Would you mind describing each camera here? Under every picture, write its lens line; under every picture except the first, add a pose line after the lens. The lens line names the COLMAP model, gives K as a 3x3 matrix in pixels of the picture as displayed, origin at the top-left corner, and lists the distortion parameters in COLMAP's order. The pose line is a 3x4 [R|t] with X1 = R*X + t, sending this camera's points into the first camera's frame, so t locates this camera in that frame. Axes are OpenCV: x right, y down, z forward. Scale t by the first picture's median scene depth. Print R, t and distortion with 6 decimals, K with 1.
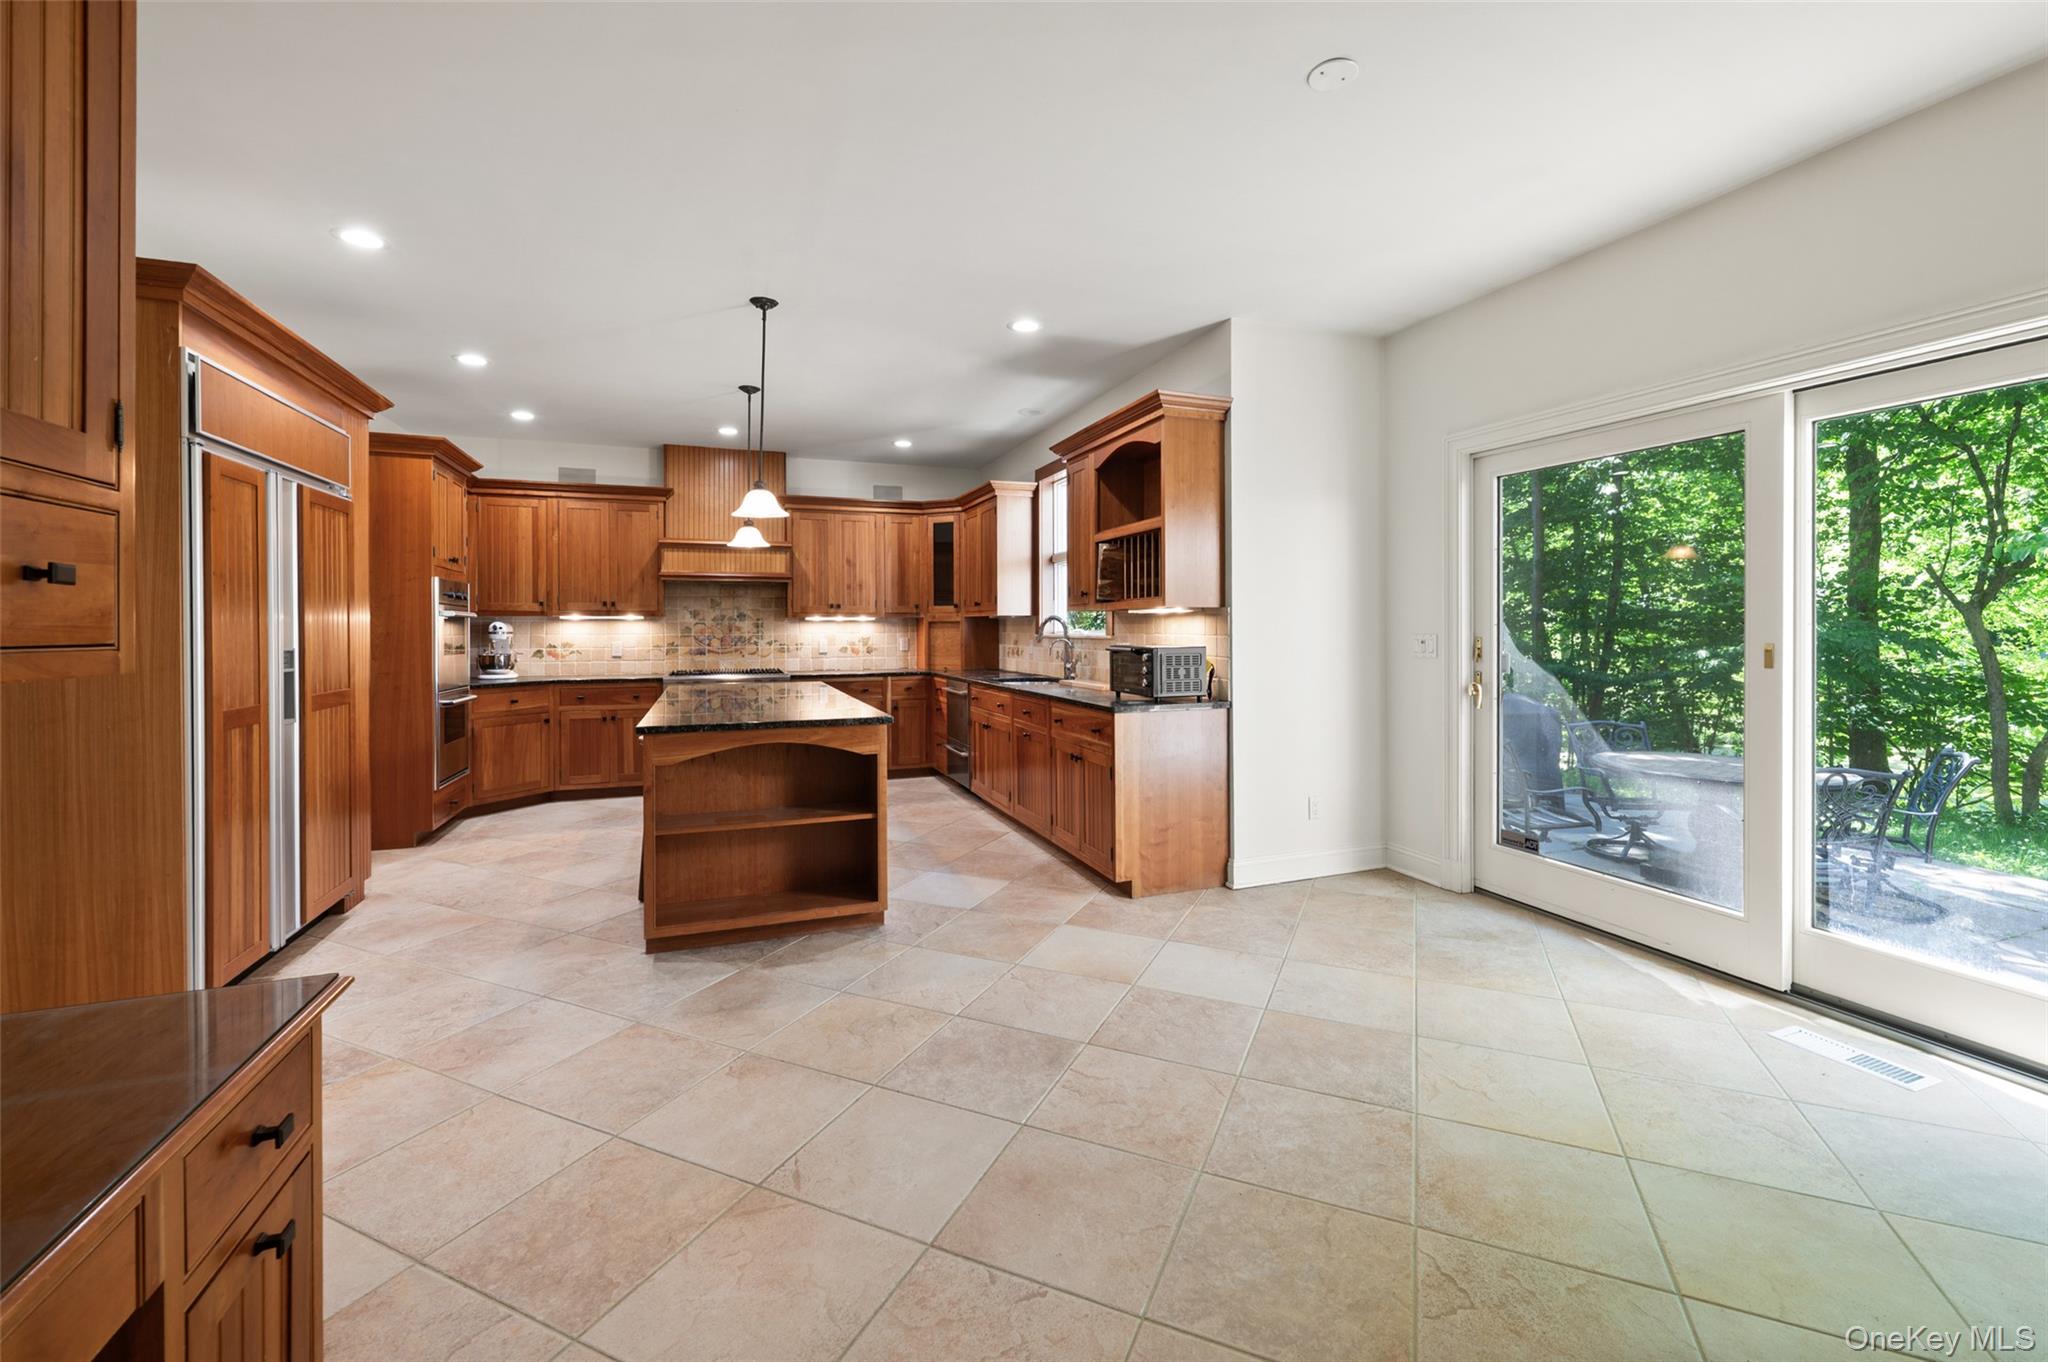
lens RADIAL K [[823.9, 0, 1028.4], [0, 823.9, 630.9], [0, 0, 1]] dist [-0.000649, 0.000061]
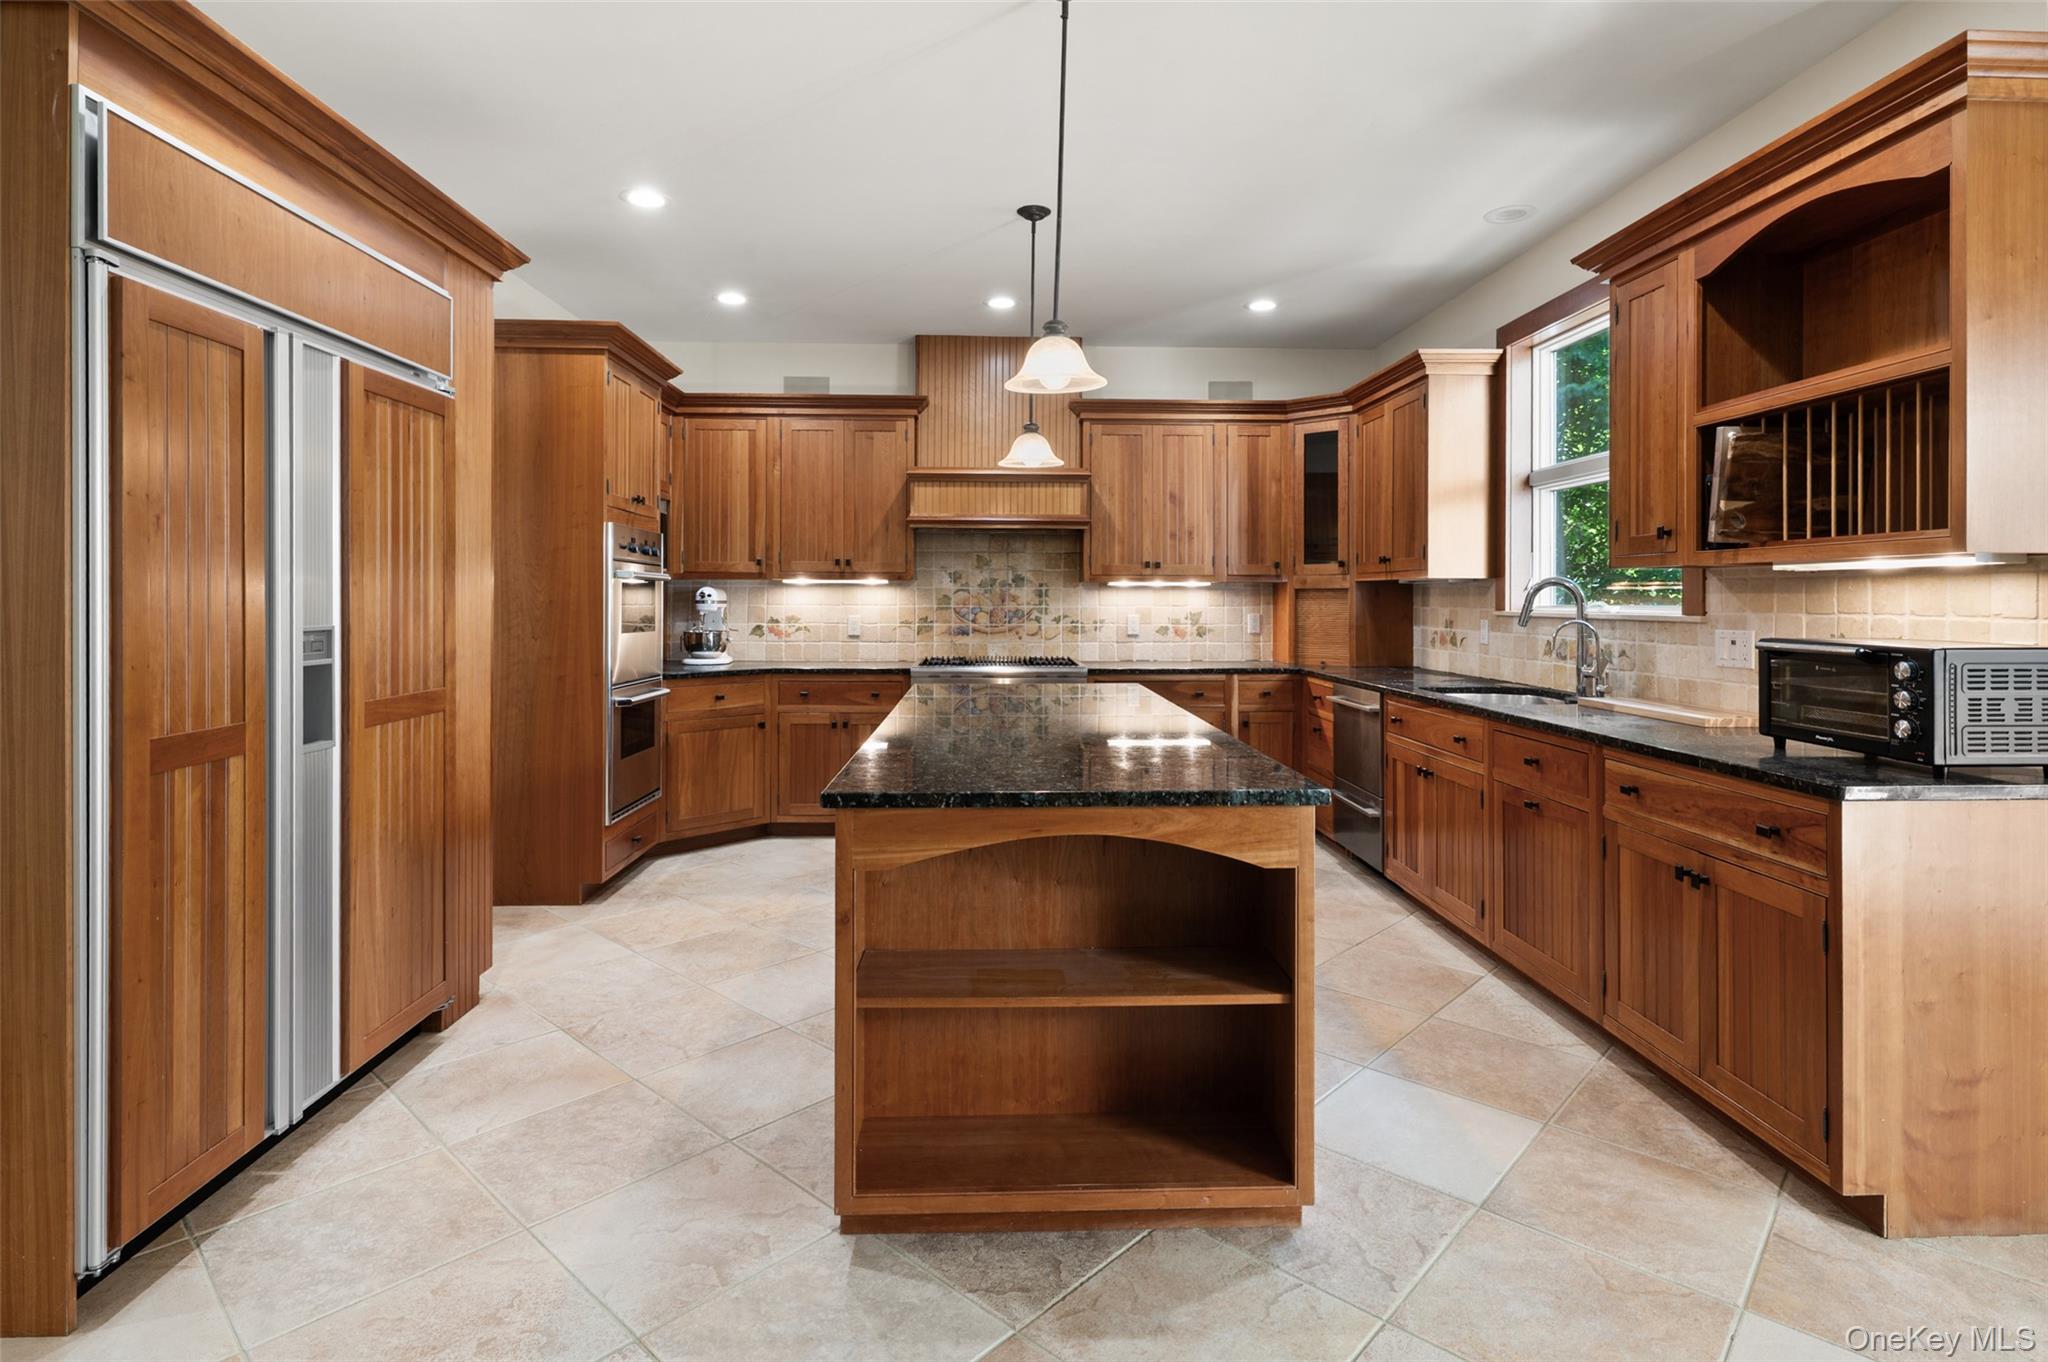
lens RADIAL K [[1000.2, 0, 1024.0], [0, 1000.2, 600.2], [0, 0, 1]] dist [-0.000053, -0.000046]
pose [[0.946775, 0.006406, -0.321831, -0.111522], [-0.006998, 0.999975, -0.000681, -0.000797], [0.321819, 0.002897, 0.946797, 0.313673]]
